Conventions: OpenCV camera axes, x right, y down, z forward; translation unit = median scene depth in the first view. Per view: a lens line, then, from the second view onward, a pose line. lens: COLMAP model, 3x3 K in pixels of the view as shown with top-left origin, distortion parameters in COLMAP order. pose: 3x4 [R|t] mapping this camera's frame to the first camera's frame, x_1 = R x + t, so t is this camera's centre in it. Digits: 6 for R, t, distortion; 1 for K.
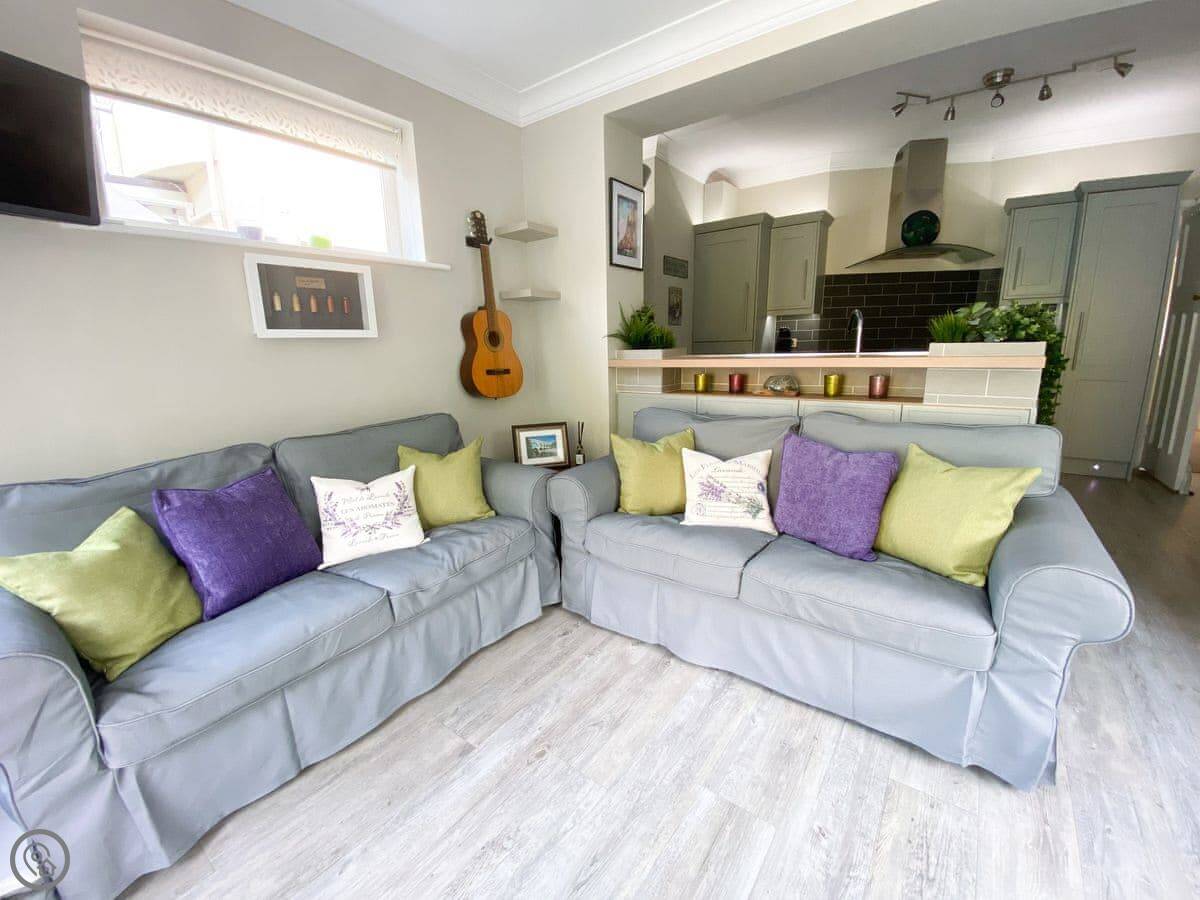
lens RADIAL K [[490.4, 0, 594.0], [0, 490.4, 454.1], [0, 0, 1]] dist [0.007144, -0.012153]
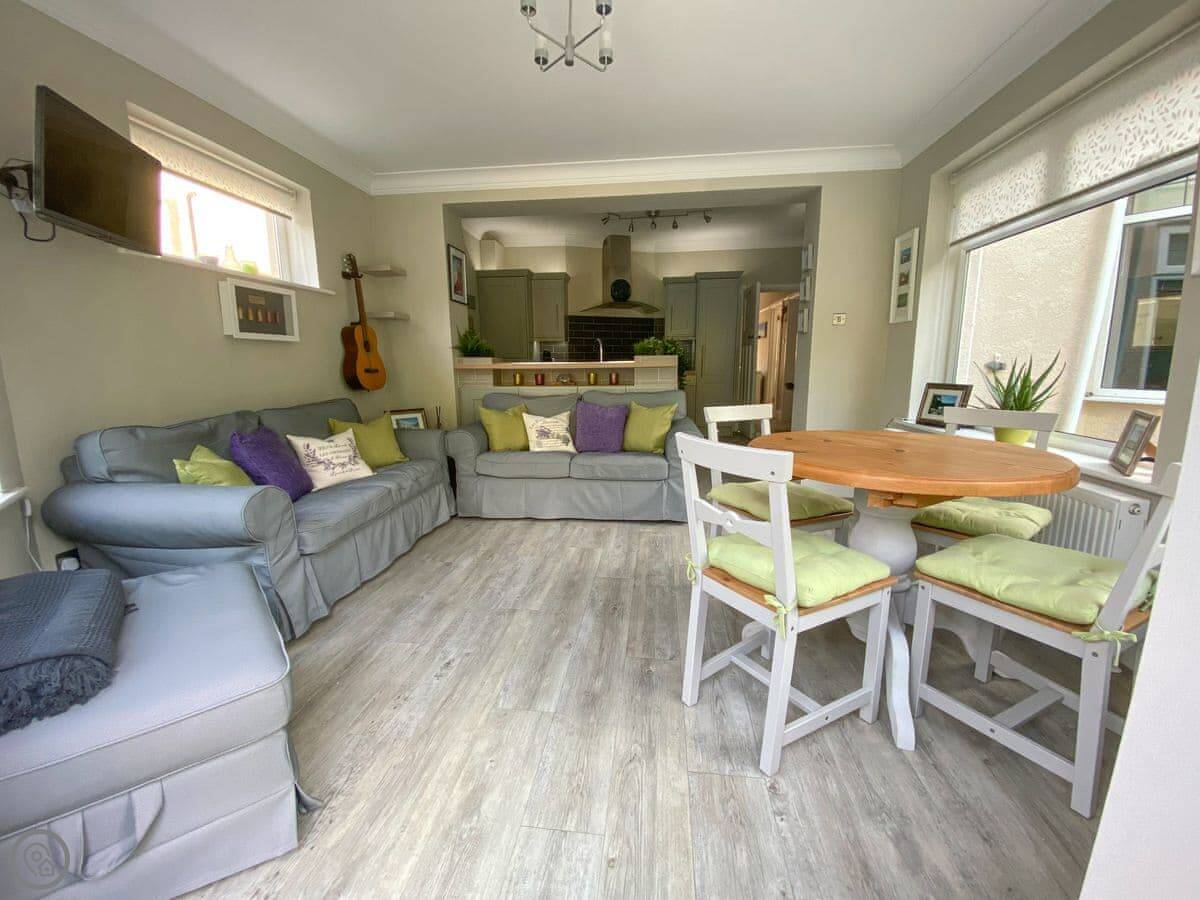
lens RADIAL K [[490.4, 0, 608.9], [0, 490.4, 457.3], [0, 0, 1]] dist [0.007144, -0.012153]
pose [[0.855298, -0.077639, 0.512287, -0.450939], [0.099371, 0.994936, -0.015121, 0.199641], [-0.508519, 0.063839, 0.858681, -0.624354]]
